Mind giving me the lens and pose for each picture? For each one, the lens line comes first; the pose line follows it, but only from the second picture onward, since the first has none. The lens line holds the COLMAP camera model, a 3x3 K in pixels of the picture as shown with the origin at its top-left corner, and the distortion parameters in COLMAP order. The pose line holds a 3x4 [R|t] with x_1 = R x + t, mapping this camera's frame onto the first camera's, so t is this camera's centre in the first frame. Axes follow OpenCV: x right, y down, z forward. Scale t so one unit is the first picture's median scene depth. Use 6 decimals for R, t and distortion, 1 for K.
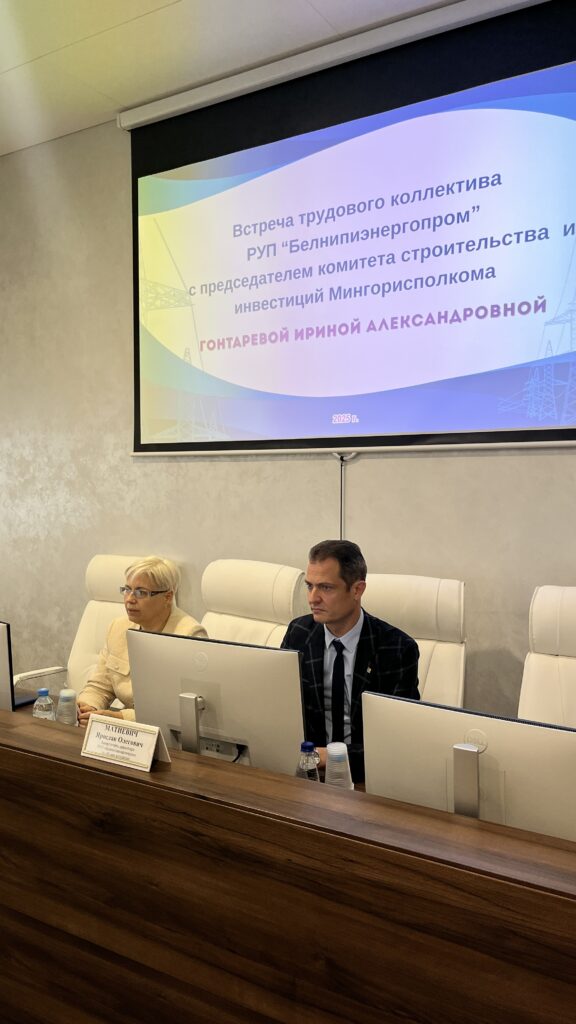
lens RADIAL K [[781.9, 0, 287.8], [0, 781.9, 517.3], [0, 0, 1]] dist [0.040077, -0.052447]
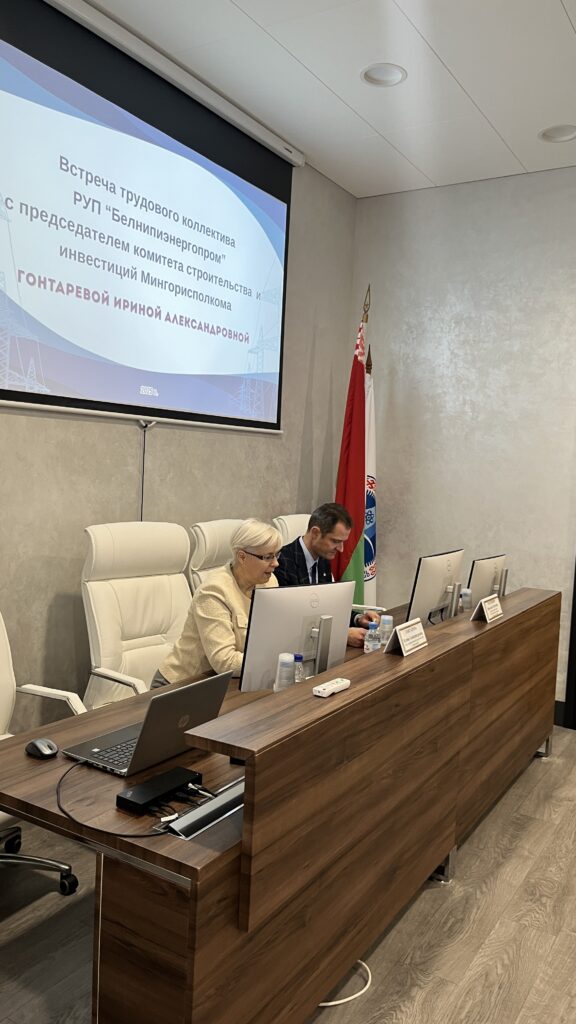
lens RADIAL K [[781.9, 0, 291.5], [0, 781.9, 515.9], [0, 0, 1]] dist [0.040077, -0.052447]
pose [[0.000753, -0.072241, 0.997387, -1.036221], [-0.009245, 0.997344, 0.072245, -0.027707], [-0.999957, -0.009275, 0.000083, 0.756008]]
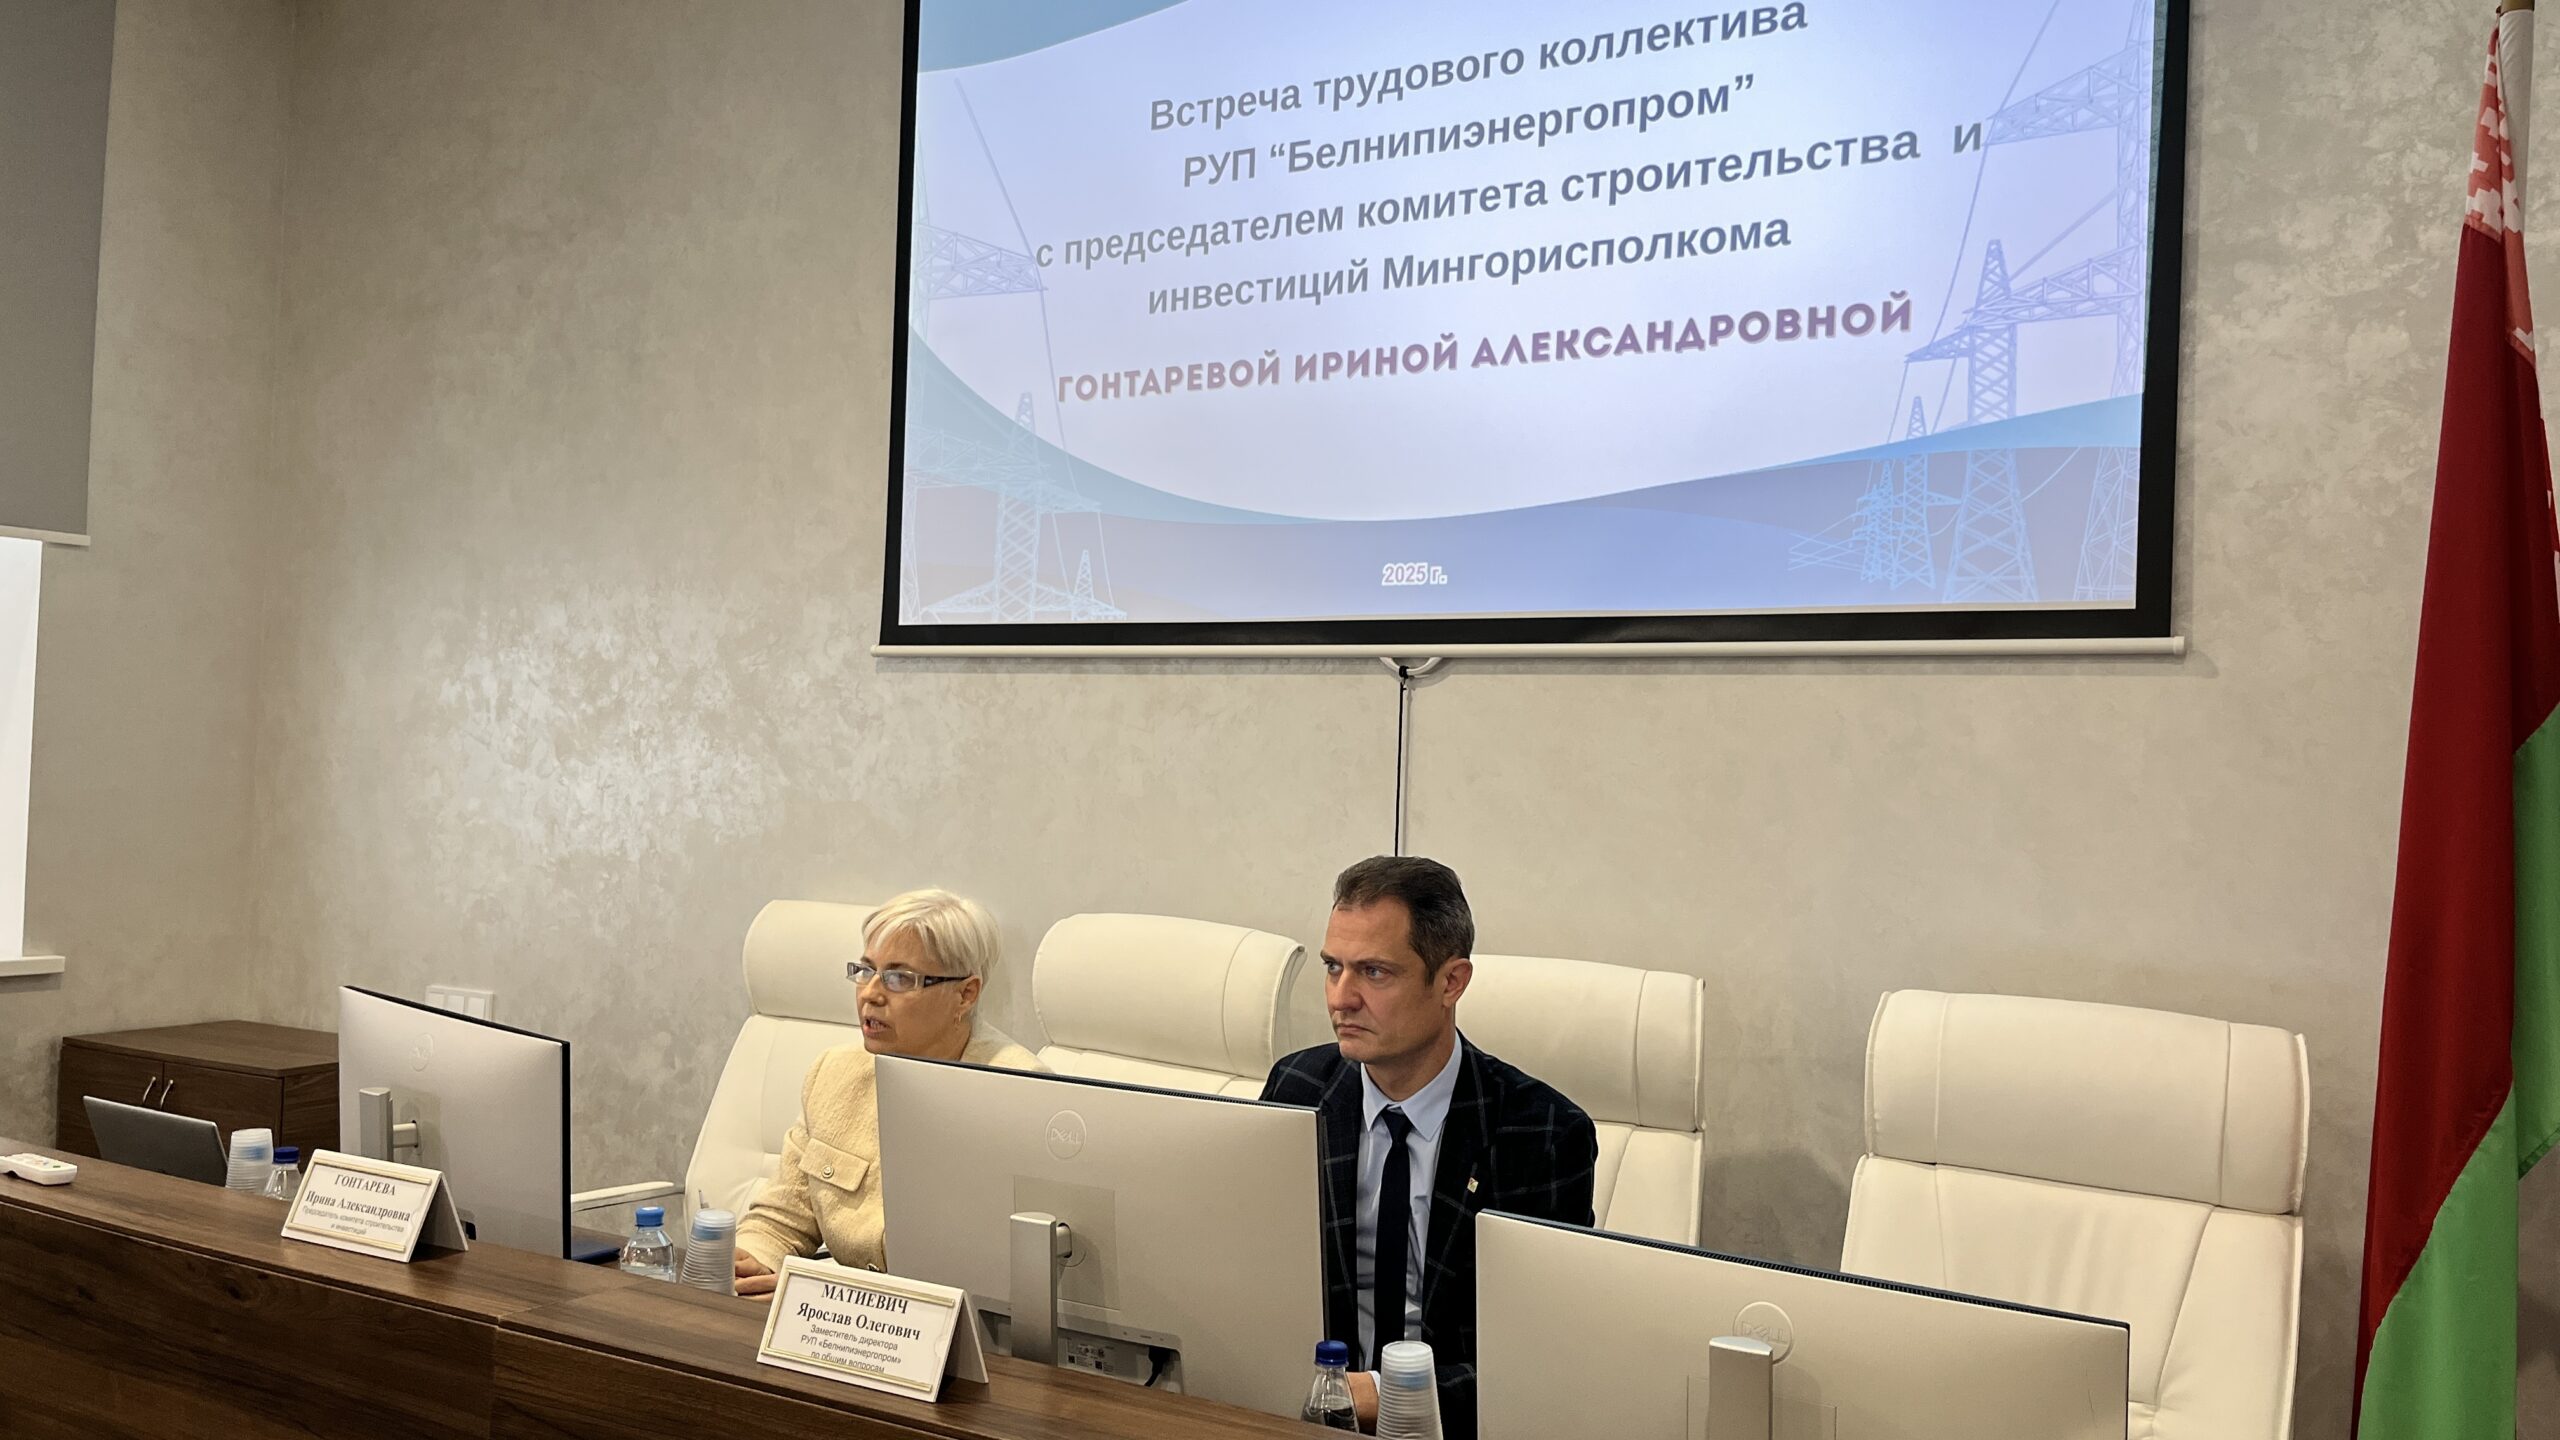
lens RADIAL K [[1954.7, 0, 1294.4], [0, 1954.7, 734.3], [0, 0, 1]] dist [0.040077, -0.052447]
pose [[0.998845, 0.033267, 0.034663, -0.020197], [-0.030983, 0.997440, -0.064449, 0.023107], [-0.036718, 0.063301, 0.997319, -0.005657]]
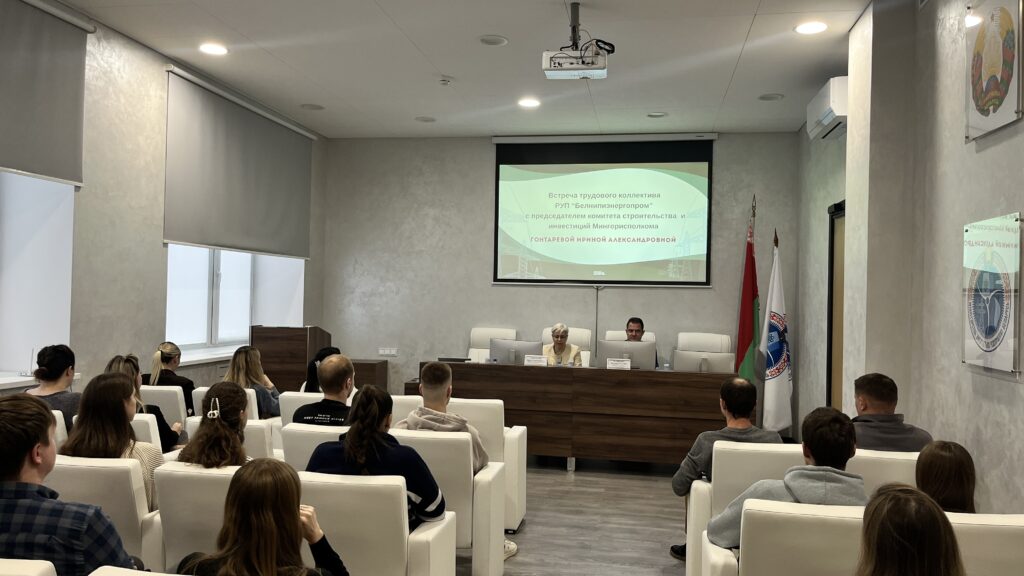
lens RADIAL K [[790.2, 0, 498.2], [0, 790.2, 280.4], [0, 0, 1]] dist [0.048097, 0.001545]
pose [[0.935442, 0.024637, 0.352621, -1.128160], [-0.004259, 0.998281, -0.058451, 0.051505], [-0.353455, 0.053176, 0.933939, -1.299540]]
